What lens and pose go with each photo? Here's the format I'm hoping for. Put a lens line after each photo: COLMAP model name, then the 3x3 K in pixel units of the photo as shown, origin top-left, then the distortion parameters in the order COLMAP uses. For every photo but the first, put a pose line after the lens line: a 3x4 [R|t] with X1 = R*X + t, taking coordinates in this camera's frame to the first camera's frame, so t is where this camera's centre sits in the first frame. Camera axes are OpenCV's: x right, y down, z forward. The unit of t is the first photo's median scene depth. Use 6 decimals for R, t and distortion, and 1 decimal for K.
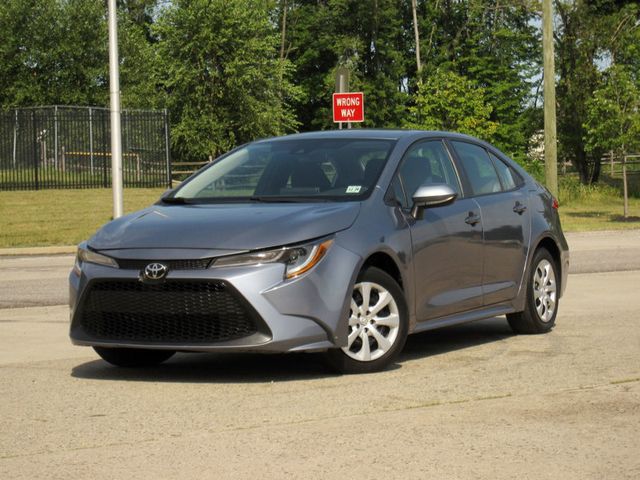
lens RADIAL K [[1754.8, 0, 321.8], [0, 1754.8, 240.3], [0, 0, 1]] dist [-0.048223, 0.000000]
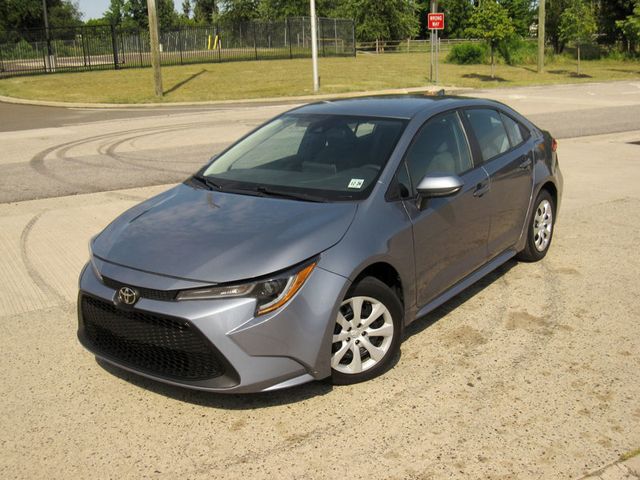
lens RADIAL K [[742.2, 0, 317.9], [0, 742.2, 252.5], [0, 0, 1]] dist [-0.081334, 0.000000]
pose [[0.988327, 0.028187, -0.149717, 0.050435], [0.008437, 0.971100, 0.238524, -0.075806], [0.152113, -0.237003, 0.959527, 0.484215]]
